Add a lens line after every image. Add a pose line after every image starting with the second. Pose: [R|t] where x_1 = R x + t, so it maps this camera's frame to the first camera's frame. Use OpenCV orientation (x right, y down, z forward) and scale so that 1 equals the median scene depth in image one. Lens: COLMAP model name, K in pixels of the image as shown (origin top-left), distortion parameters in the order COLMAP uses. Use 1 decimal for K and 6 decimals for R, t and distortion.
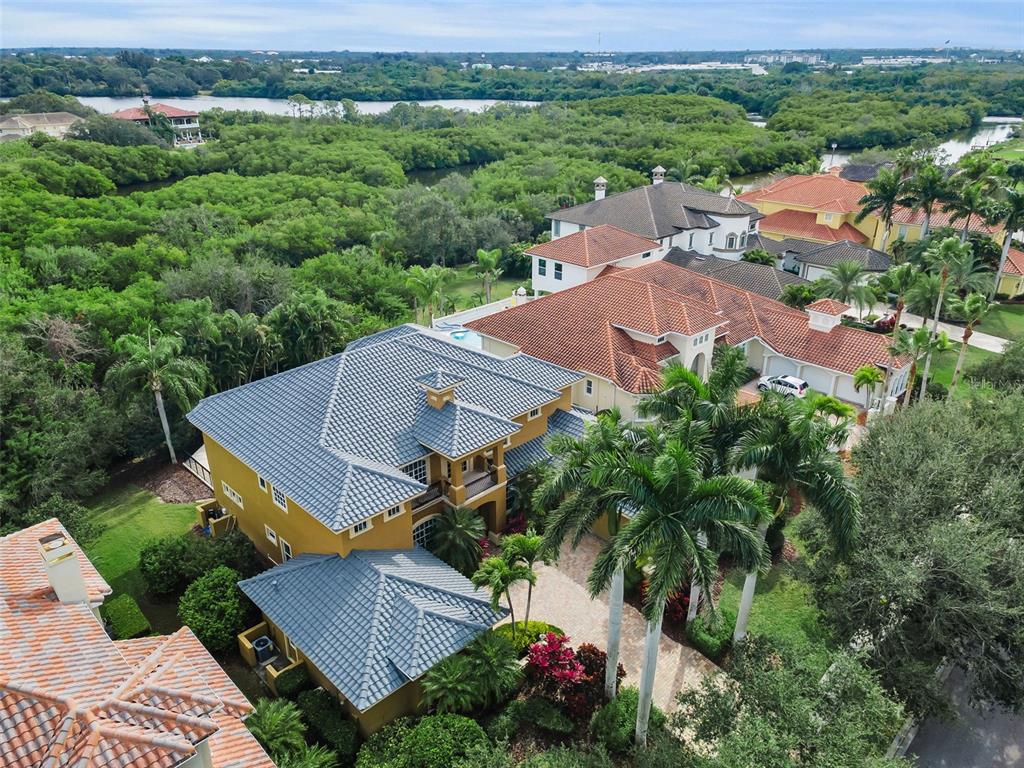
lens RADIAL K [[752.3, 0, 512.0], [0, 752.3, 384.0], [0, 0, 1]] dist [0.037424, 0.001946]
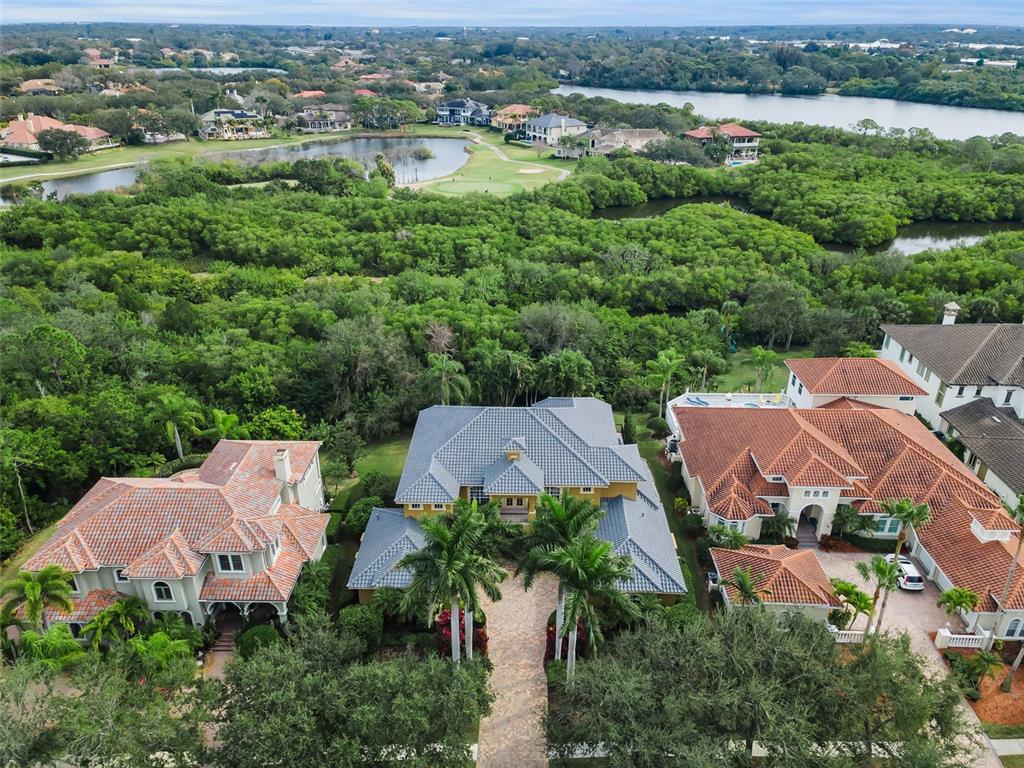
lens RADIAL K [[752.3, 0, 512.0], [0, 752.3, 384.0], [0, 0, 1]] dist [0.037424, 0.001946]
pose [[0.705726, 0.308783, -0.637655, 0.402409], [-0.290753, 0.946971, 0.136777, -0.157731], [0.646075, 0.088873, 0.758082, -0.096002]]
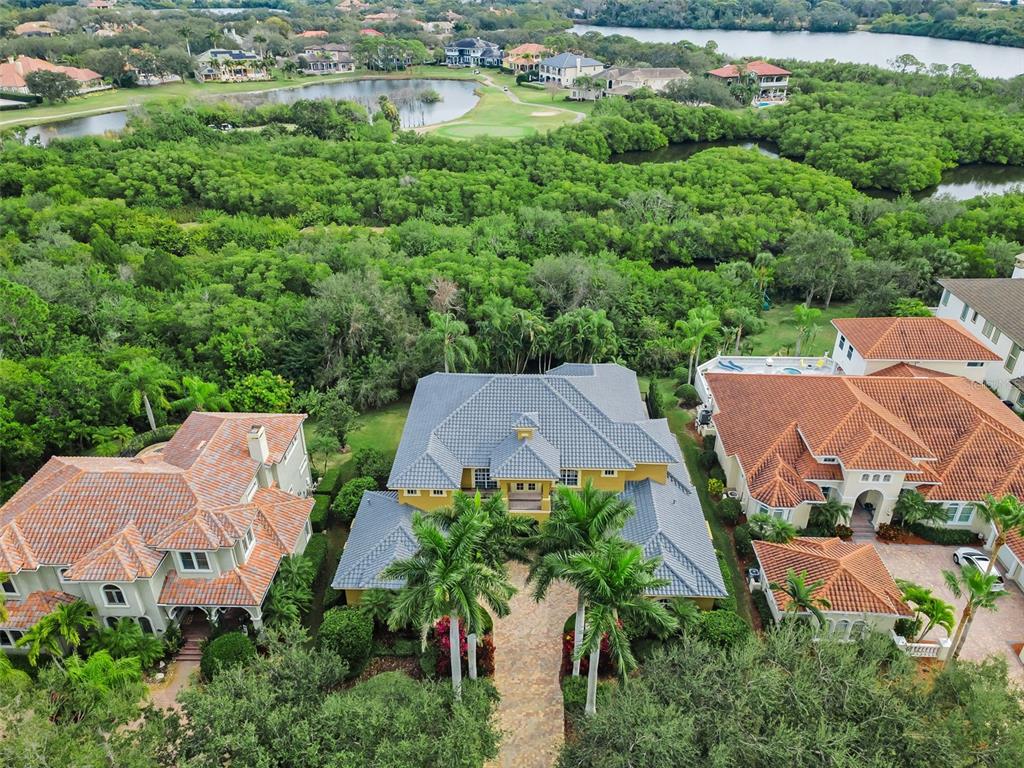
lens RADIAL K [[752.3, 0, 512.0], [0, 752.3, 384.0], [0, 0, 1]] dist [0.037424, 0.001946]
pose [[0.695314, 0.348785, -0.628400, 0.333398], [-0.289400, 0.936206, 0.199413, -0.153872], [0.657865, 0.043204, 0.751896, -0.017967]]
